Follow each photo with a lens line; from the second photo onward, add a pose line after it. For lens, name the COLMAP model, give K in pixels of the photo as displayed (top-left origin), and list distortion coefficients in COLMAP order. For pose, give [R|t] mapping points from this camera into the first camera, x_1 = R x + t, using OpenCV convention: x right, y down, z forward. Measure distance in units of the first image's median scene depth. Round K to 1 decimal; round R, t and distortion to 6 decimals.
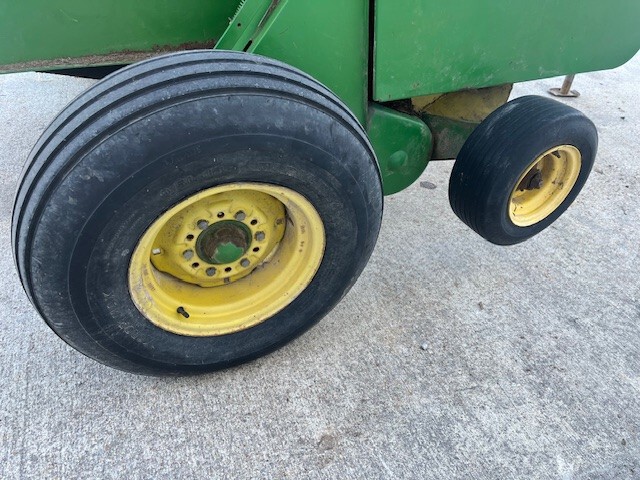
lens RADIAL K [[484.3, 0, 318.0], [0, 484.3, 242.7], [0, 0, 1]] dist [0.076182, -0.101911]
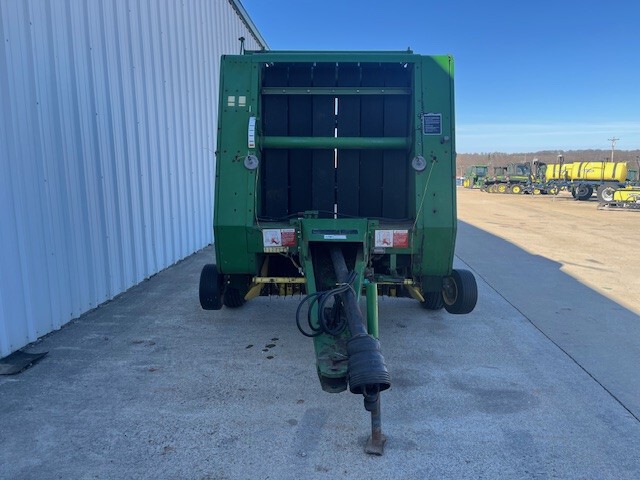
lens RADIAL K [[484.3, 0, 326.8], [0, 484.3, 242.0], [0, 0, 1]] dist [0.076182, -0.101911]
pose [[-0.421765, 0.036631, -0.905965, 3.442464], [-0.596855, 0.740953, 0.307820, -2.061750], [0.682553, 0.670557, -0.290645, 2.594156]]
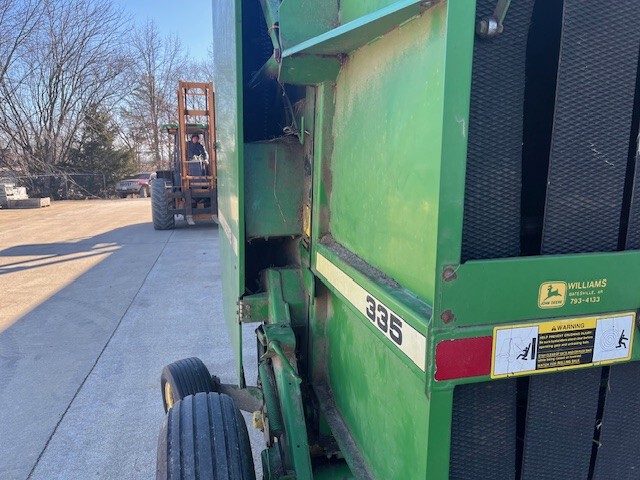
lens RADIAL K [[484.3, 0, 322.5], [0, 484.3, 242.8], [0, 0, 1]] dist [0.076182, -0.101911]
pose [[0.148134, -0.248406, 0.957262, -1.910816], [0.629254, 0.770405, 0.102541, -1.598899], [-0.762952, 0.587172, 0.270434, 1.164734]]
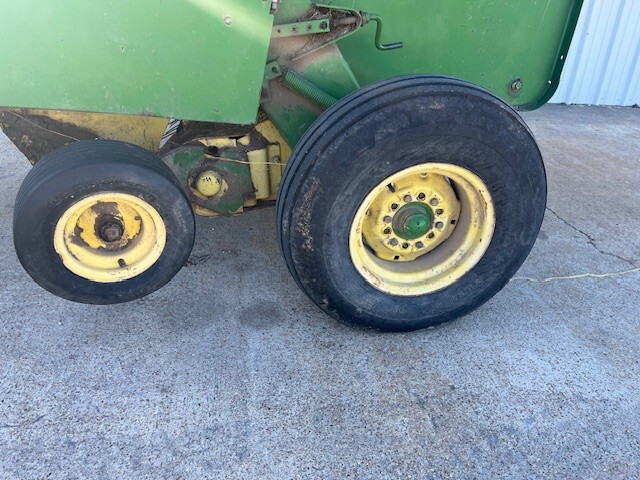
lens RADIAL K [[484.3, 0, 316.5], [0, 484.3, 240.5], [0, 0, 1]] dist [0.076182, -0.101911]
pose [[-0.955005, -0.255553, 0.150527, -0.892575], [0.031065, 0.418544, 0.907665, -2.160714], [-0.294958, 0.871501, -0.391773, 2.761119]]
